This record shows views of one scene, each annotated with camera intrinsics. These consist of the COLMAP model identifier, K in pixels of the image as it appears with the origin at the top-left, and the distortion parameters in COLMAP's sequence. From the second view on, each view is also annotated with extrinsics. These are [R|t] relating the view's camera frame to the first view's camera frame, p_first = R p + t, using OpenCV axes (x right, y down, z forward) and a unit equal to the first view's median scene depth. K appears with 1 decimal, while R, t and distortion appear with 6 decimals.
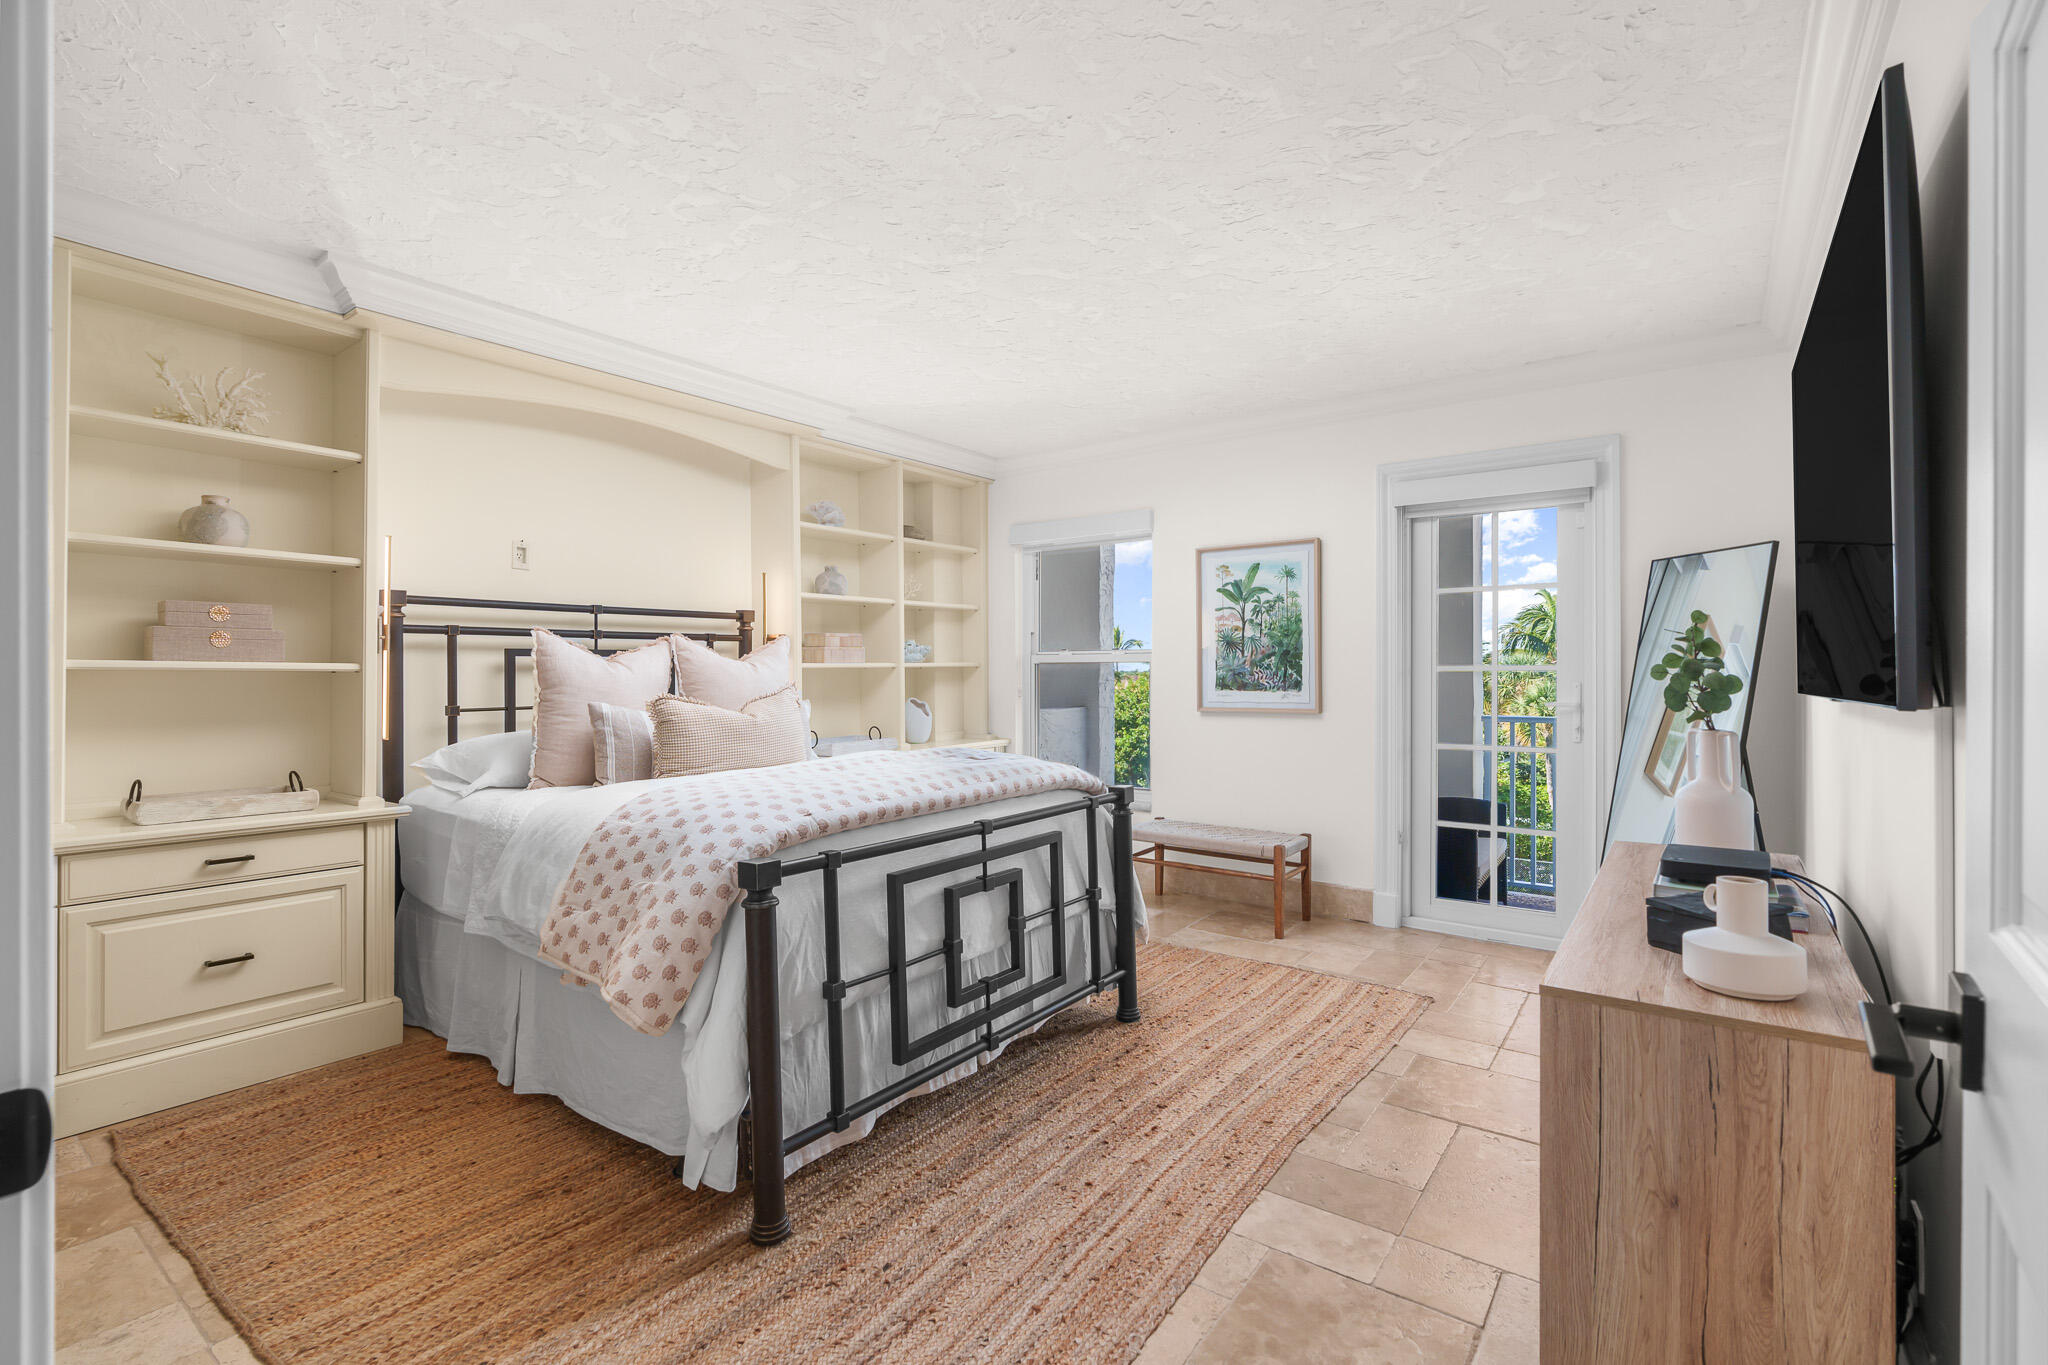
lens RADIAL K [[934.4, 0, 1009.2], [0, 934.4, 673.4], [0, 0, 1]] dist [-0.004519, 0.002385]
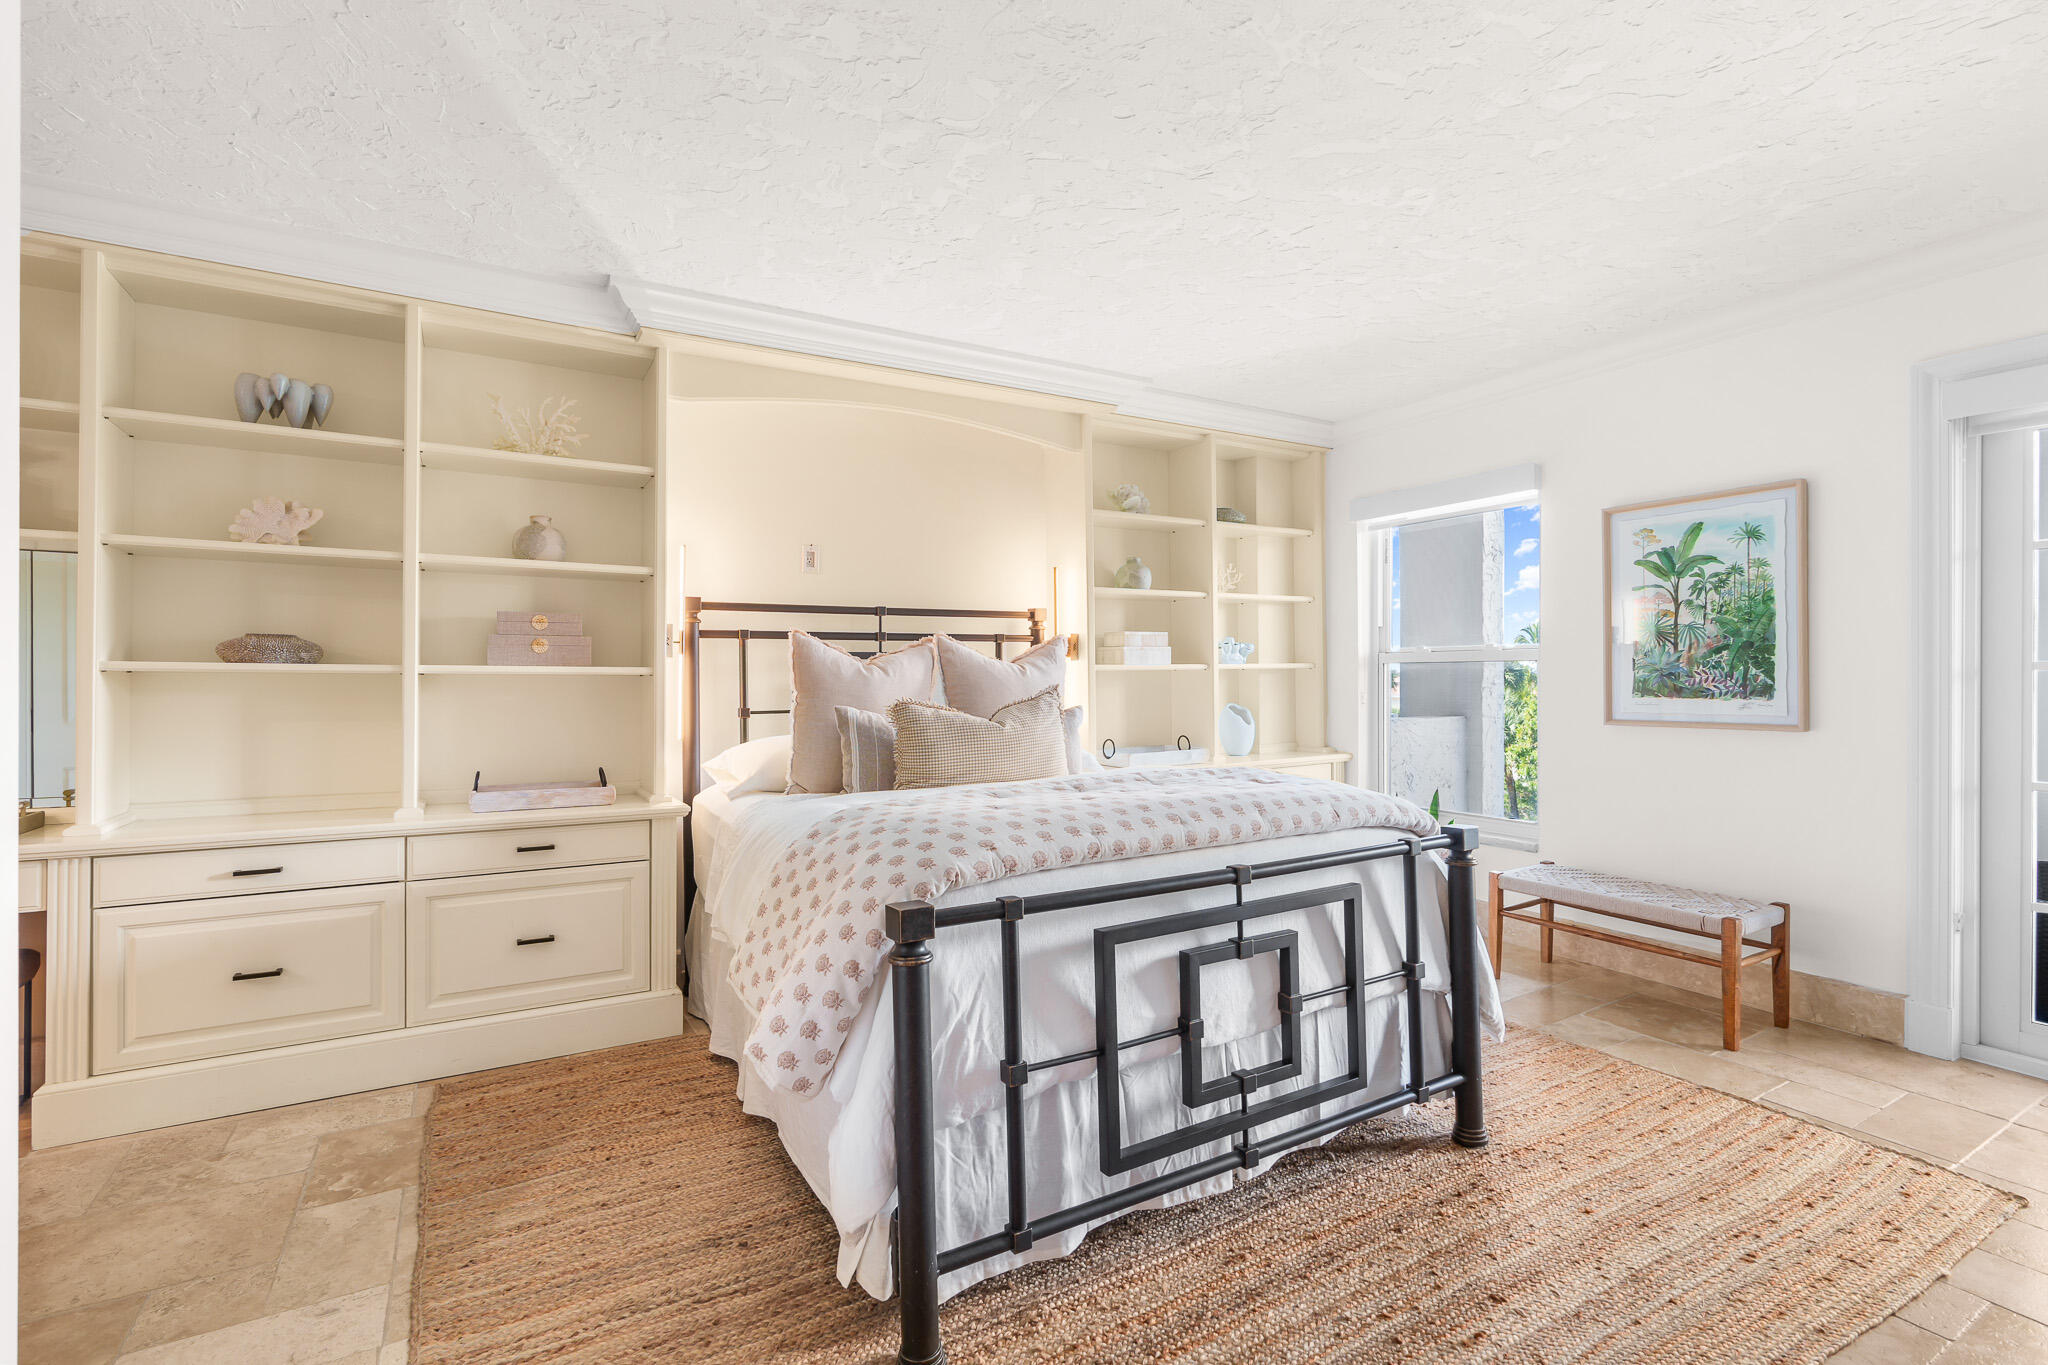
lens RADIAL K [[934.4, 0, 1005.6], [0, 934.4, 680.0], [0, 0, 1]] dist [-0.004519, 0.002385]
pose [[0.919796, -0.000907, -0.392395, 0.063629], [0.002269, 0.999993, 0.003008, 0.001176], [0.392390, -0.003658, 0.919792, 0.142041]]
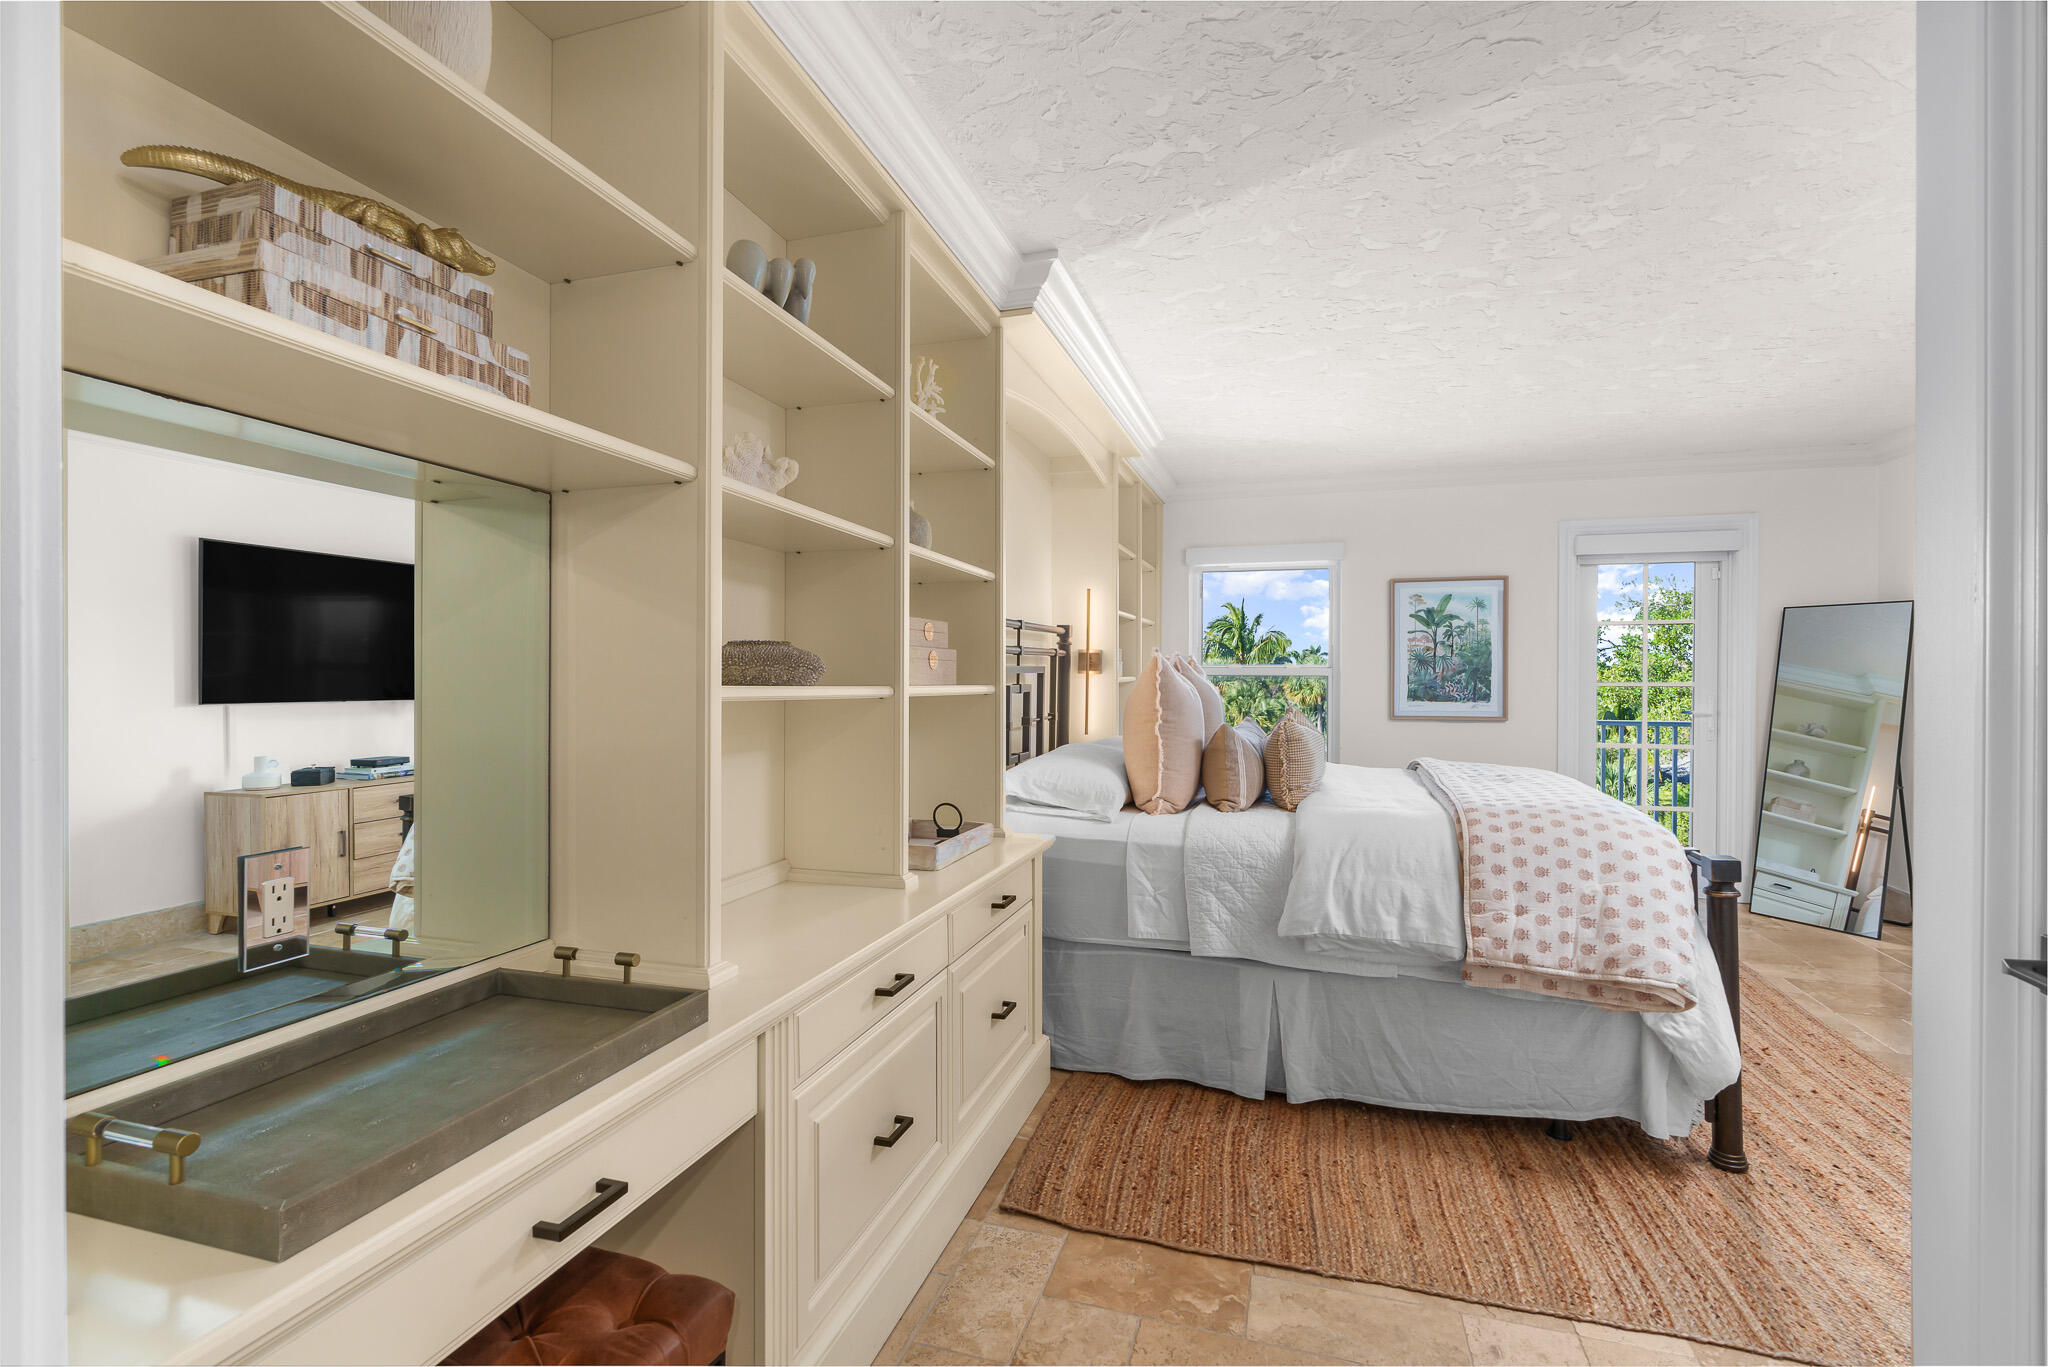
lens RADIAL K [[934.4, 0, 1031.5], [0, 934.4, 679.2], [0, 0, 1]] dist [-0.004519, 0.002385]
pose [[0.938692, 0.002620, 0.344746, -0.753656], [-0.005167, 0.999966, 0.006469, -0.017949], [-0.344717, -0.007854, 0.938674, 0.084821]]
